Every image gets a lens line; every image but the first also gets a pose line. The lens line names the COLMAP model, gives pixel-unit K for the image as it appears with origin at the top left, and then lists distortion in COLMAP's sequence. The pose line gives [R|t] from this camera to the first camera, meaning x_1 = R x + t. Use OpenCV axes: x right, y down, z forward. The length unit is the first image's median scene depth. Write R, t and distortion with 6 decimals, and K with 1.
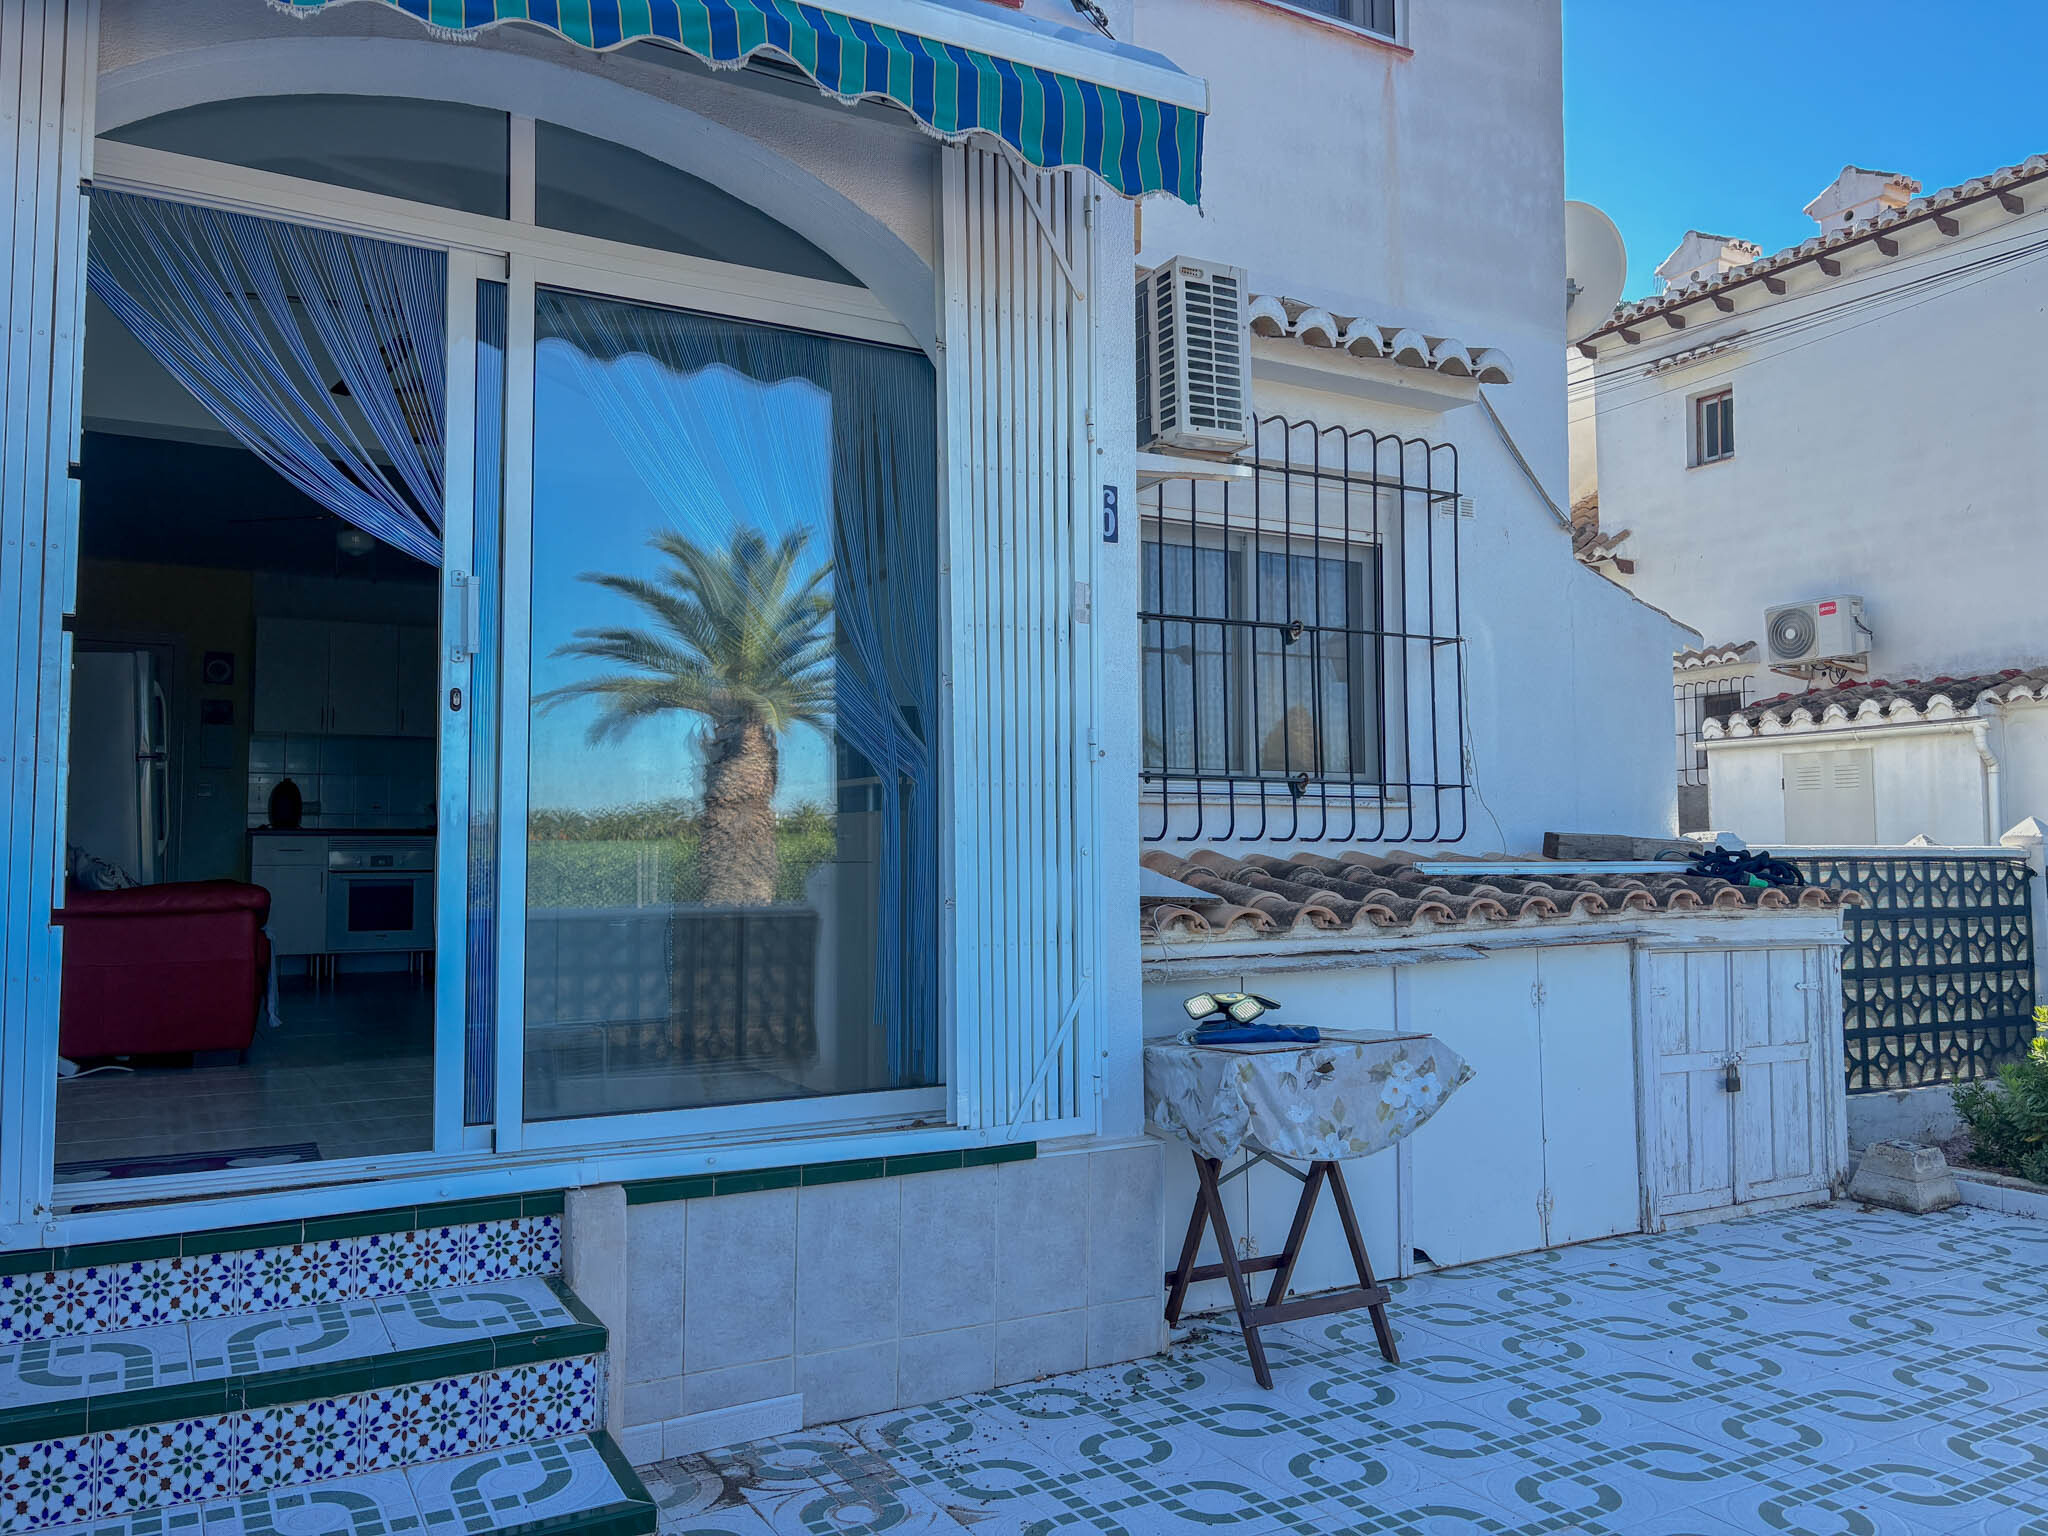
lens RADIAL K [[1551.9, 0, 1014.6], [0, 1551.9, 773.5], [0, 0, 1]] dist [0.044256, -0.045394]
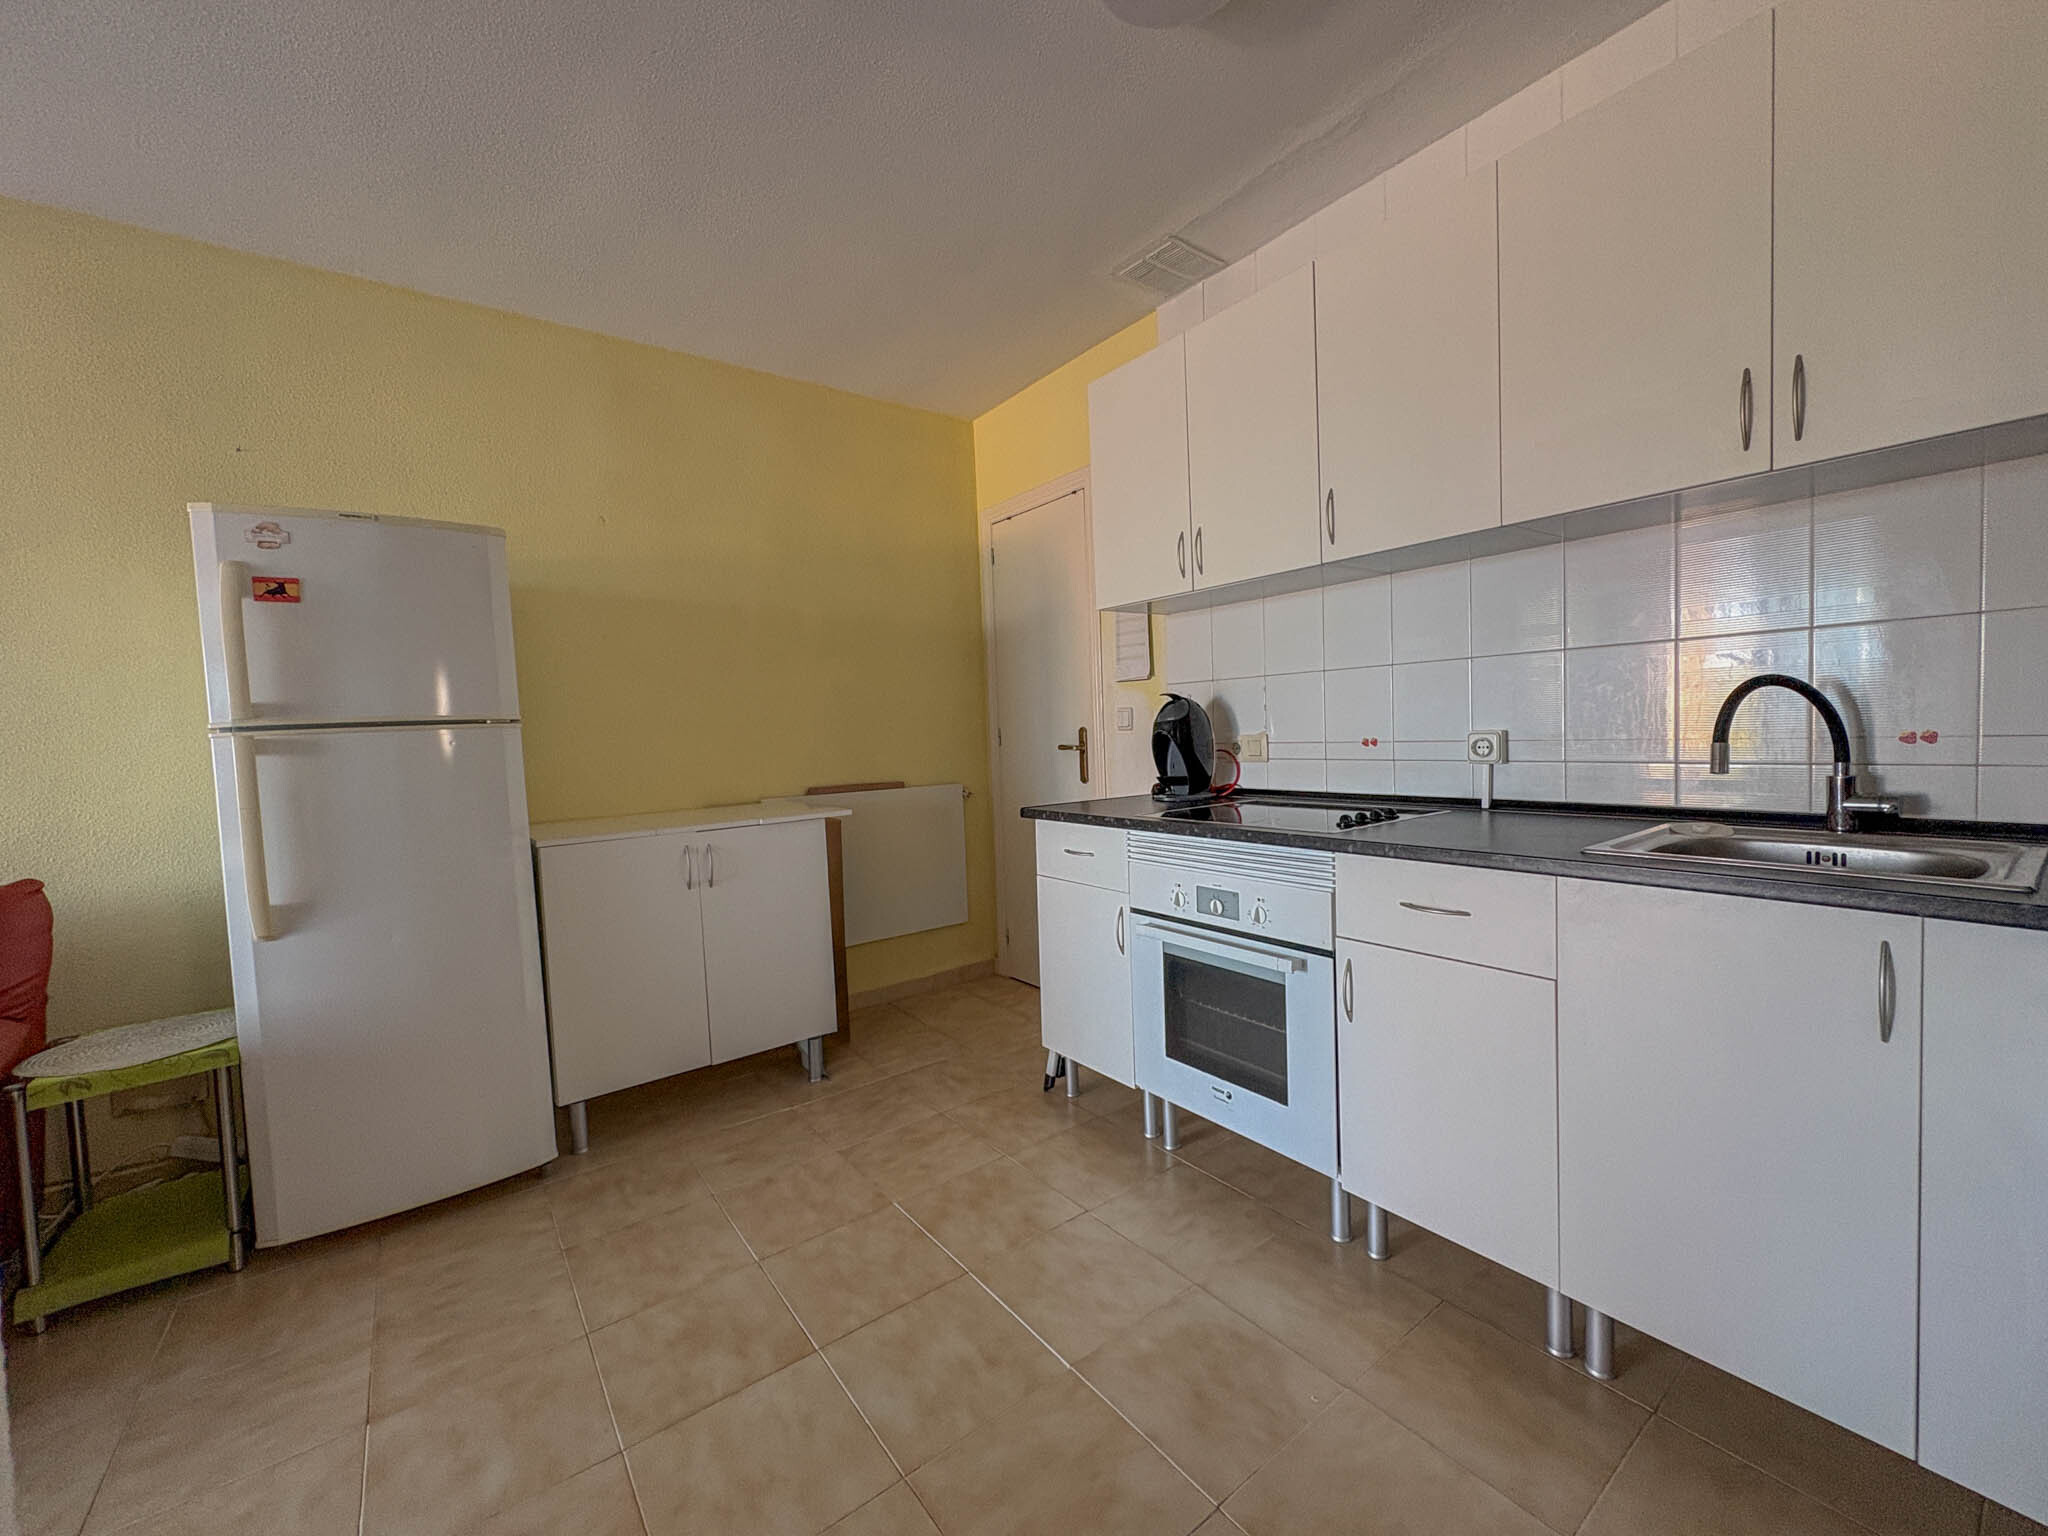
lens RADIAL K [[816.1, 0, 1020.7], [0, 816.1, 765.8], [0, 0, 1]] dist [-0.001948, 0.000475]
pose [[0.125221, 0.044568, -0.991127, -0.436552], [0.103628, 0.992939, 0.057742, 0.013673], [0.986702, -0.109939, 0.119718, 1.882333]]
